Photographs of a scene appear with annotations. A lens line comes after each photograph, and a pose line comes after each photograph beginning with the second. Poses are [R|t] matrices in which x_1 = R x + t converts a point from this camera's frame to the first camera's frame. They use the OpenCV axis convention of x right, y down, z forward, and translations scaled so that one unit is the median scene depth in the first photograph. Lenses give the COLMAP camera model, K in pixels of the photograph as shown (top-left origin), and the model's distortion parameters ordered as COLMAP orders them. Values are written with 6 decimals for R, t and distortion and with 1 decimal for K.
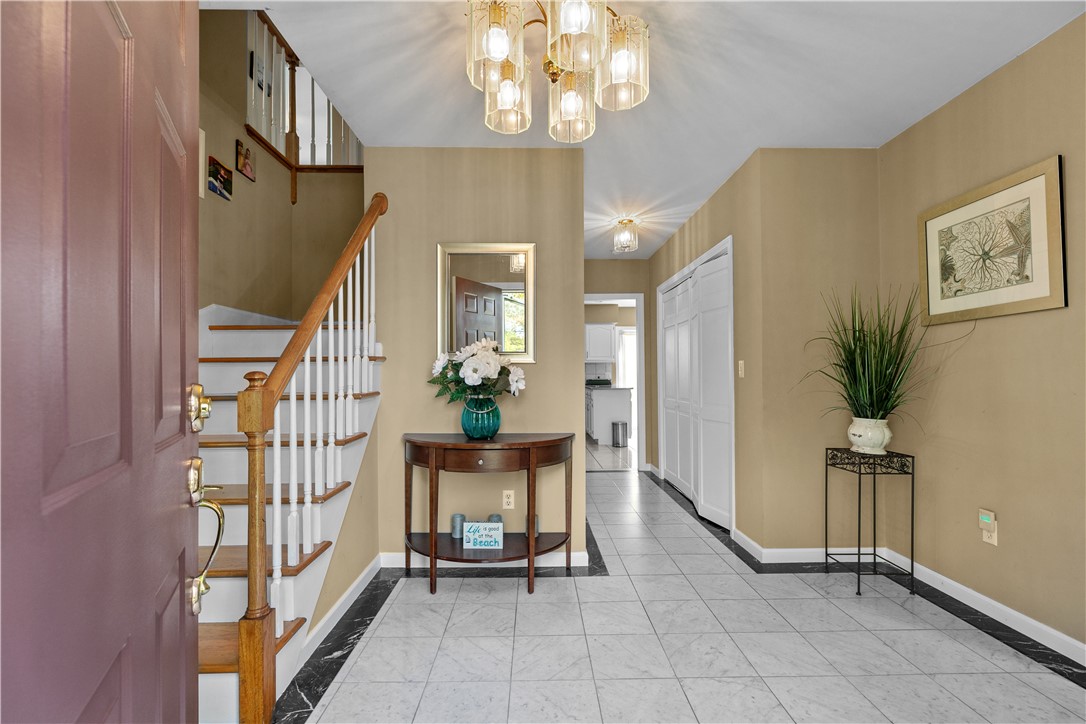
lens RADIAL K [[481.5, 0, 538.9], [0, 481.5, 370.3], [0, 0, 1]] dist [0.000320, -0.000153]
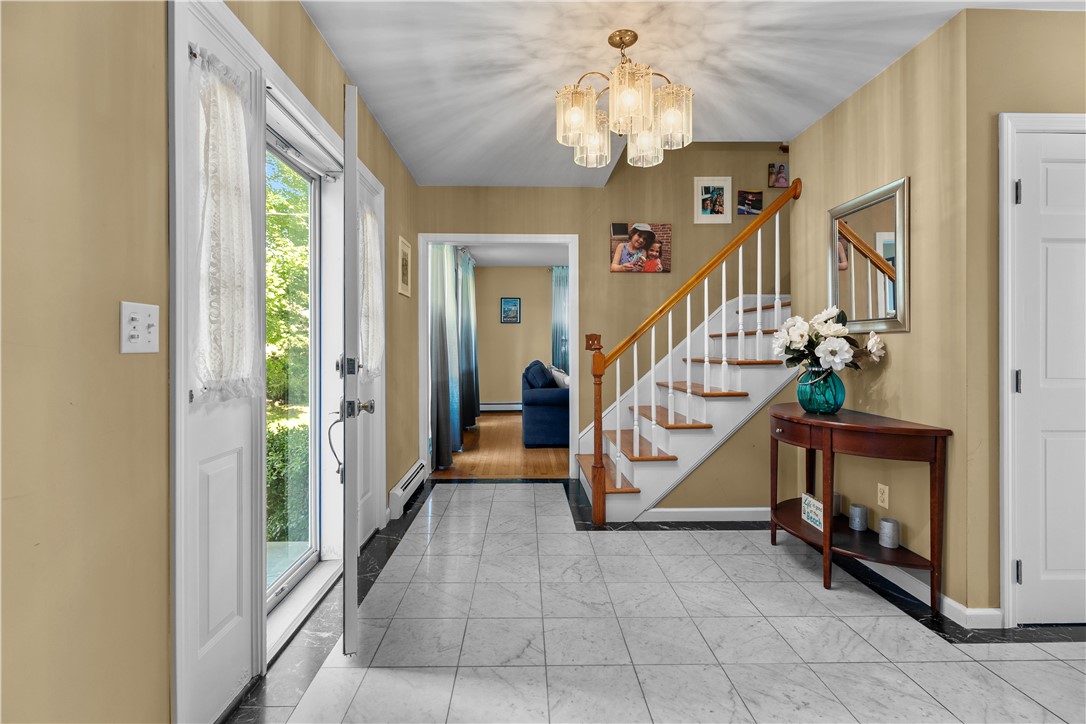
lens RADIAL K [[496.9, 0, 543.0], [0, 496.9, 362.0], [0, 0, 1]] dist [0.000579, -0.000077]
pose [[0.019073, 0.032190, -0.999300, 0.862077], [0.008053, 0.999444, 0.032349, 0.005463], [0.999786, -0.008665, 0.018803, 0.441753]]
